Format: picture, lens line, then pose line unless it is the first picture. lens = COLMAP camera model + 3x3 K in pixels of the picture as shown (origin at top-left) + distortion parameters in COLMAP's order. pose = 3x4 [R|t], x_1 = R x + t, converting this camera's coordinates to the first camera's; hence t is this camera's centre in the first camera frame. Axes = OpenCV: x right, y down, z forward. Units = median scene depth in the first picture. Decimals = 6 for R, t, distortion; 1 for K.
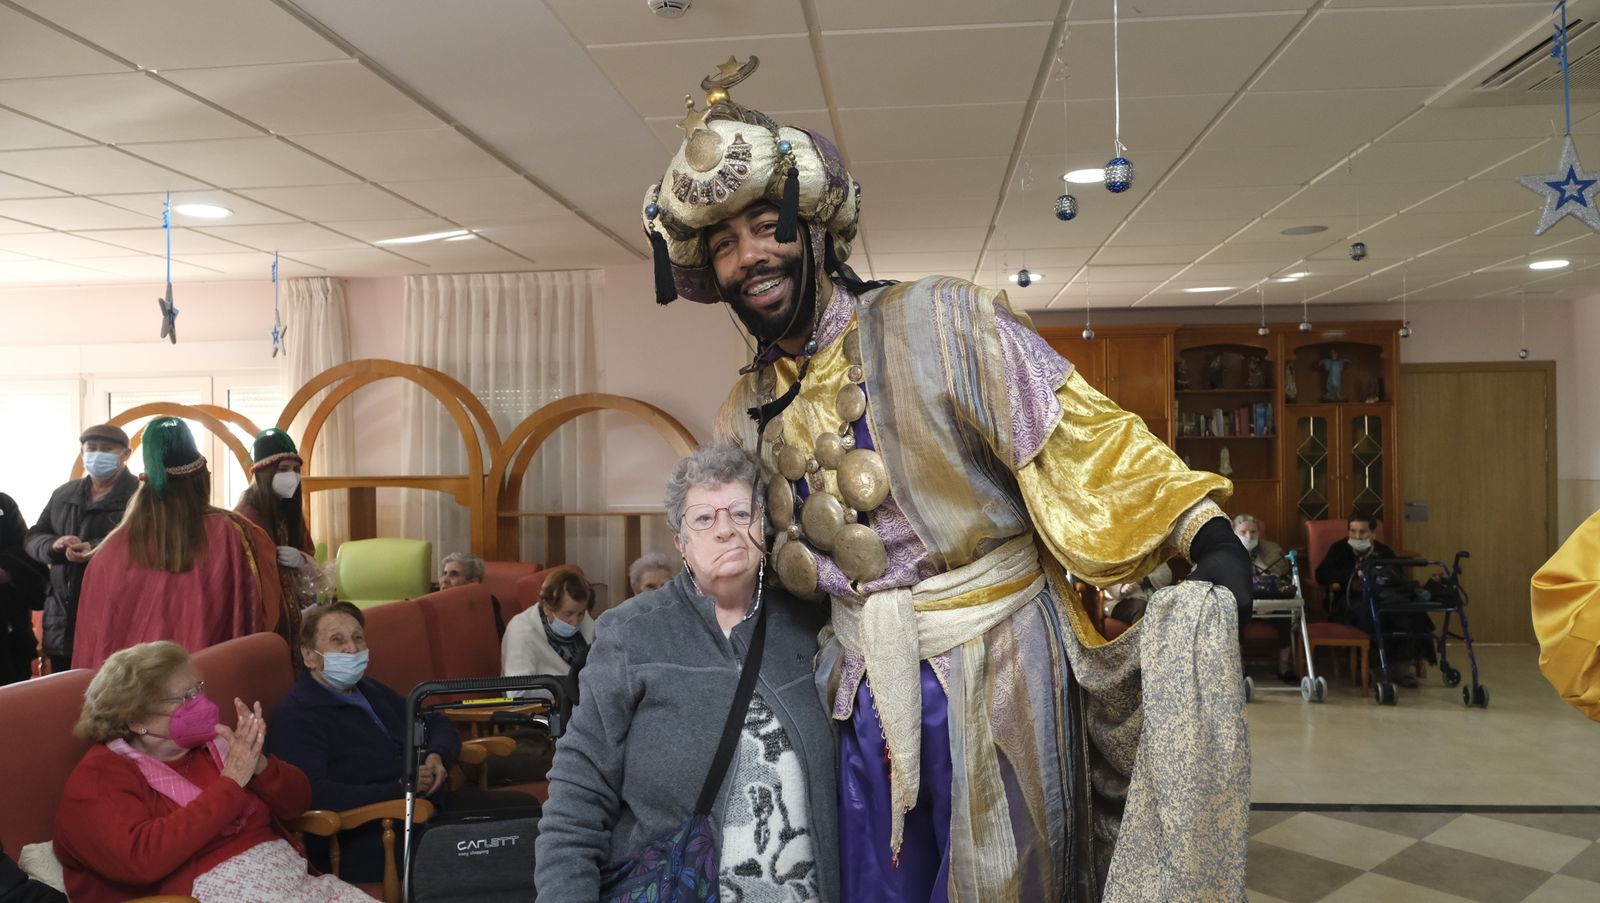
lens RADIAL K [[1079.7, 0, 827.5], [0, 1079.7, 461.0], [0, 0, 1]] dist [-0.031893, 0.023689]
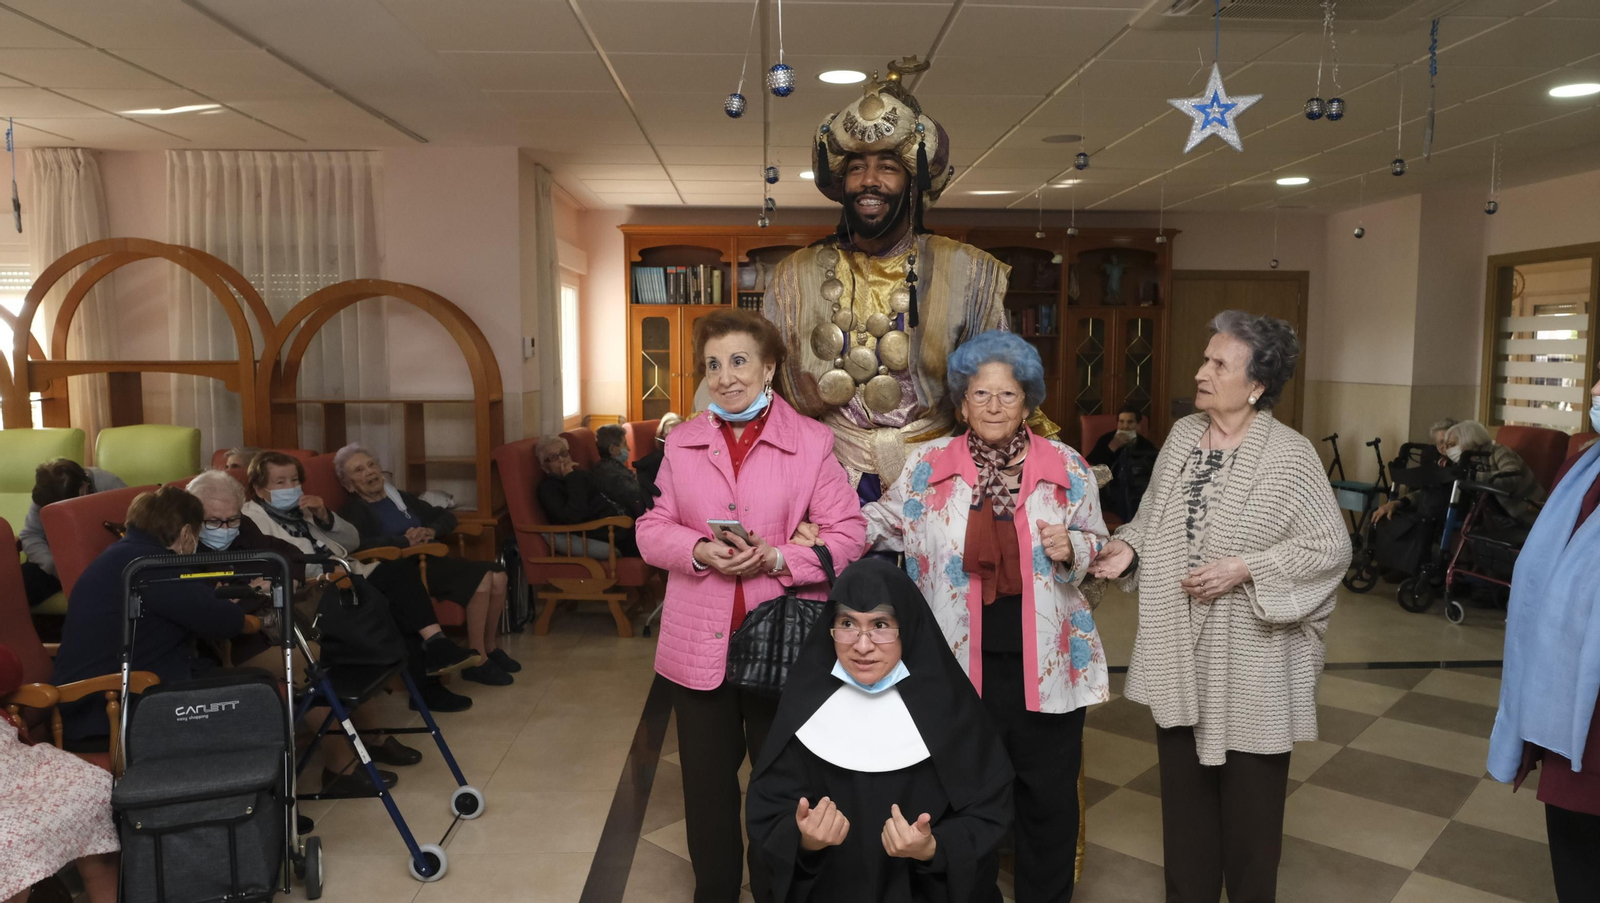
lens RADIAL K [[1079.7, 0, 820.8], [0, 1079.7, 452.2], [0, 0, 1]] dist [-0.031893, 0.023689]
pose [[0.991015, 0.003272, 0.133708, 0.055370], [-0.014890, 0.996186, 0.085981, 0.004083], [-0.132917, -0.087199, 0.987284, -0.034748]]
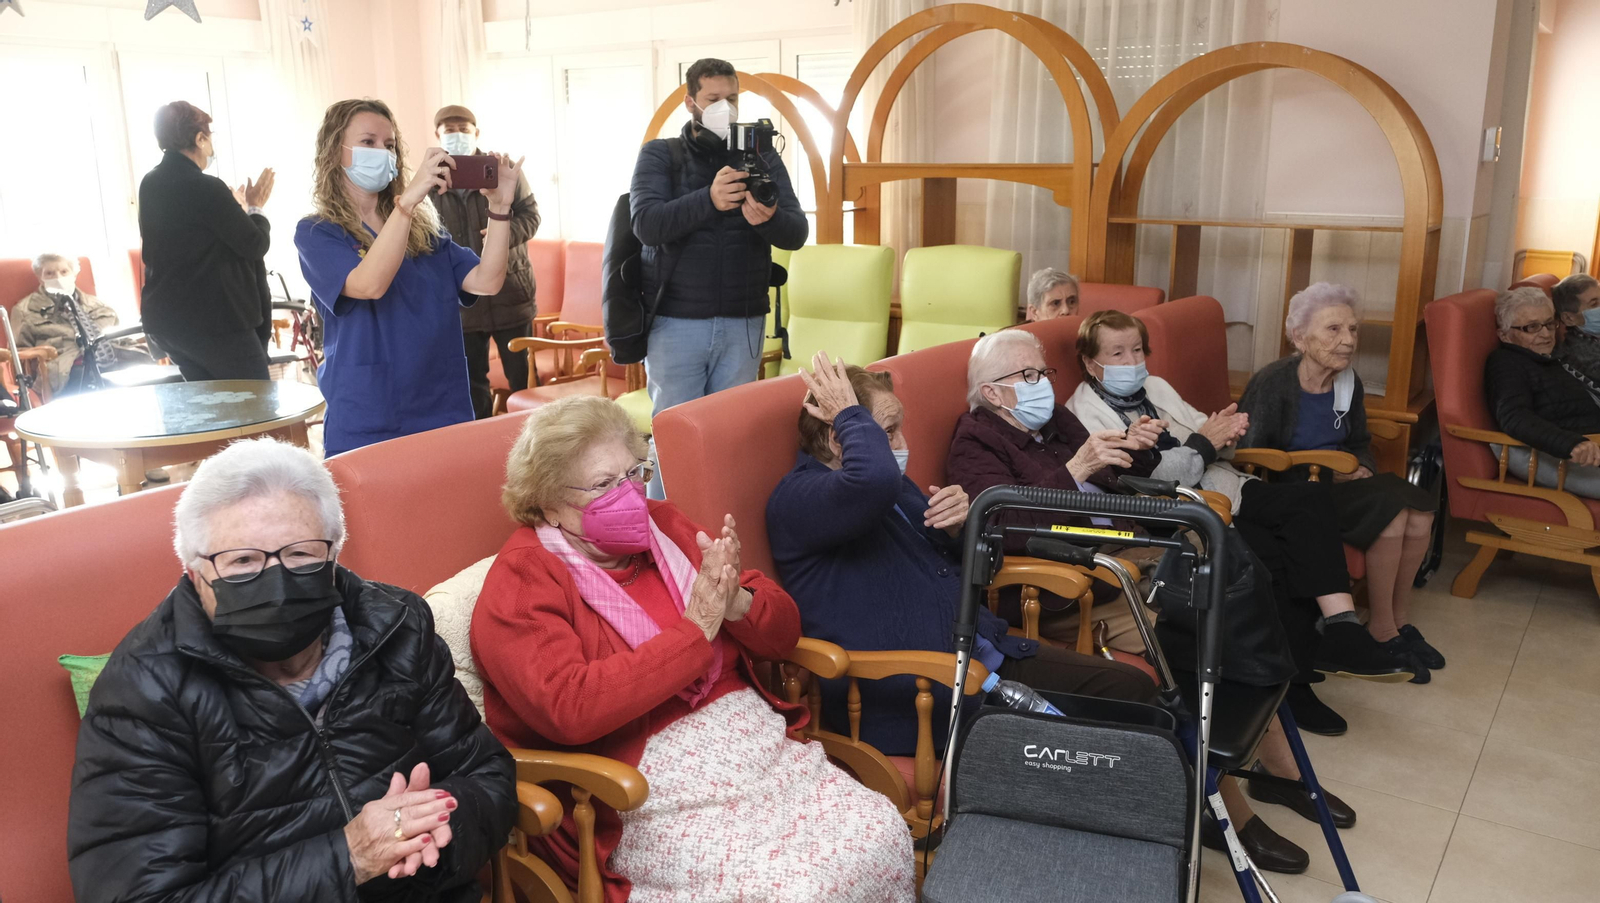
lens RADIAL K [[1247.6, 0, 813.1], [0, 1247.6, 448.7], [0, 0, 1]] dist [-0.024610, 0.009961]
pose [[0.866950, 0.126813, -0.481992, -0.050395], [-0.014605, 0.973137, 0.229765, 0.008979], [0.498181, -0.192155, 0.845513, 0.146278]]
